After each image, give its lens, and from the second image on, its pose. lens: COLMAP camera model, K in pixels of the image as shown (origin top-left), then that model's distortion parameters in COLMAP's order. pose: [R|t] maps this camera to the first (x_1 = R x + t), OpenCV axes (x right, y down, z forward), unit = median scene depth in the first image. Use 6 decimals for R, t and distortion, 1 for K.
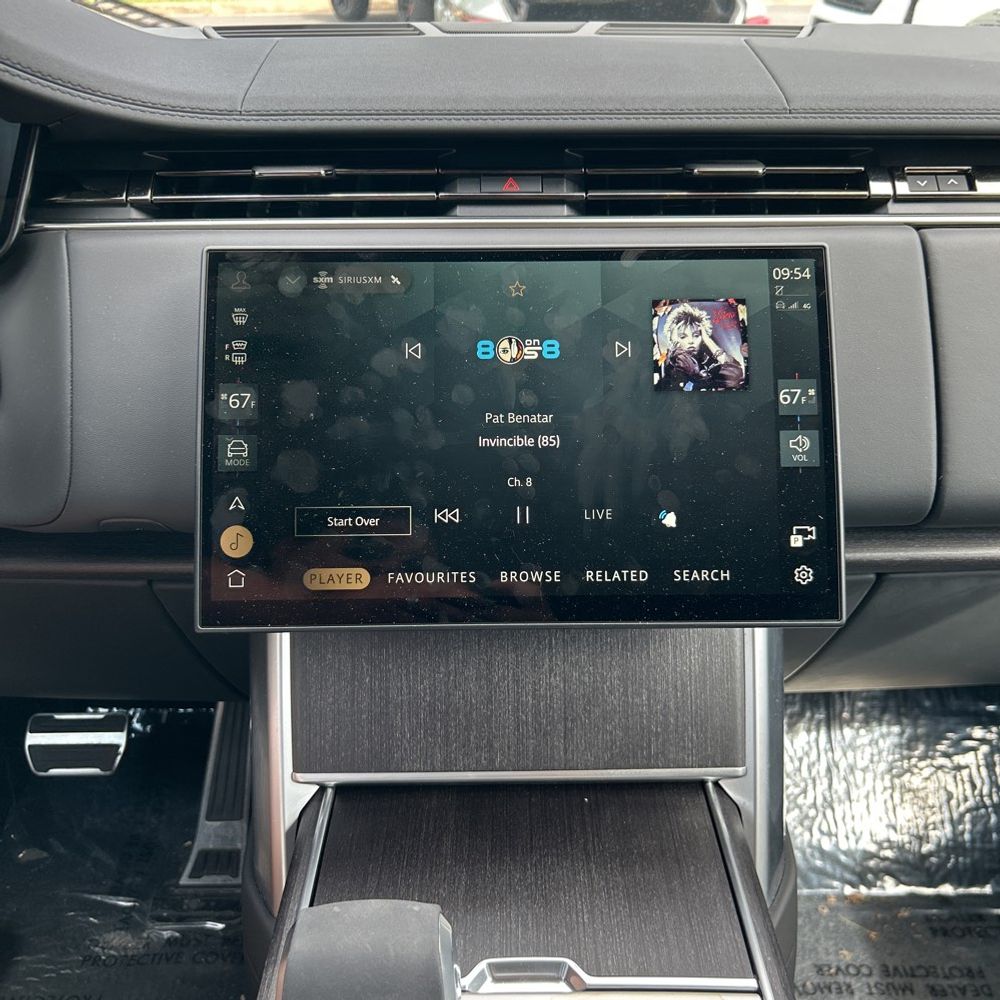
lens RADIAL K [[1021.1, 0, 495.4], [0, 1021.1, 512.8], [0, 0, 1]] dist [0.039978, -0.020273]
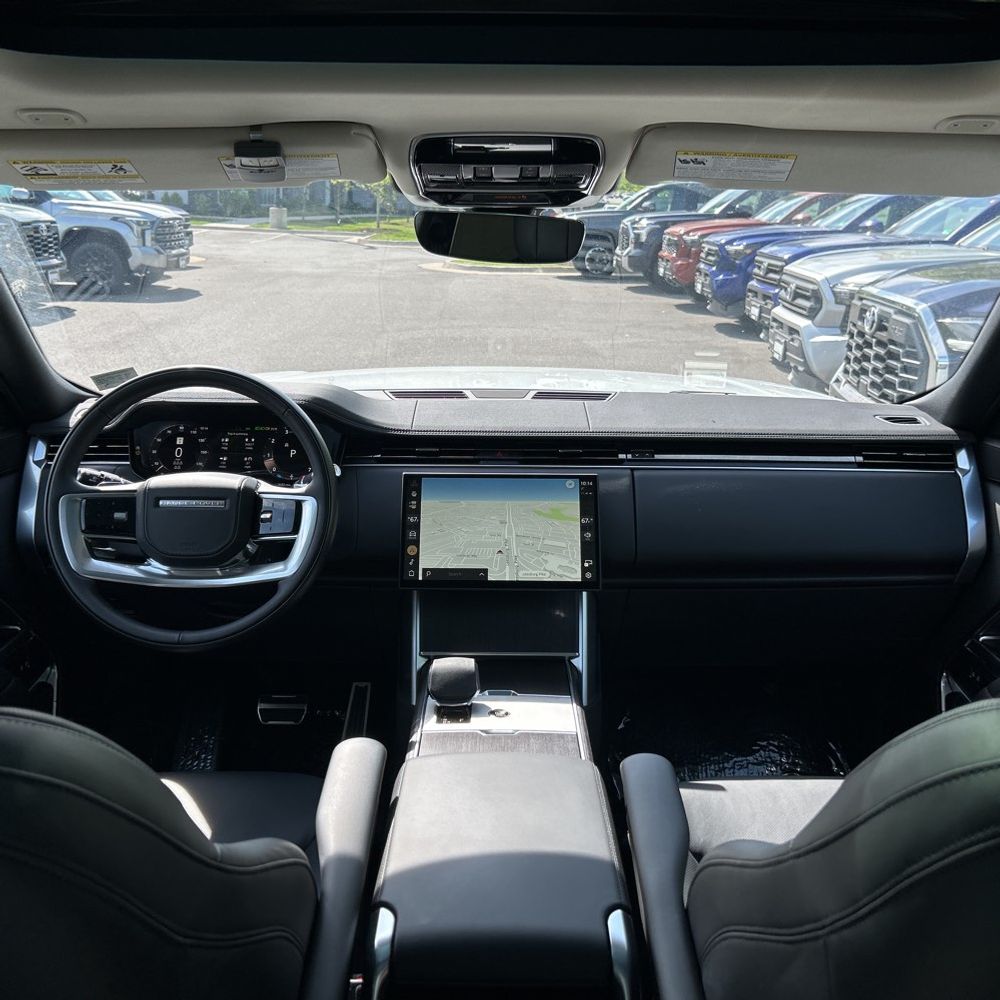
lens RADIAL K [[1037.6, 0, 503.0], [0, 1037.6, 510.6], [0, 0, 1]] dist [0.074159, -0.095181]
pose [[0.999904, 0.012768, 0.005379, 0.012938], [-0.011428, 0.979555, -0.200852, 0.453115], [-0.007833, 0.200772, 0.979607, -1.937918]]
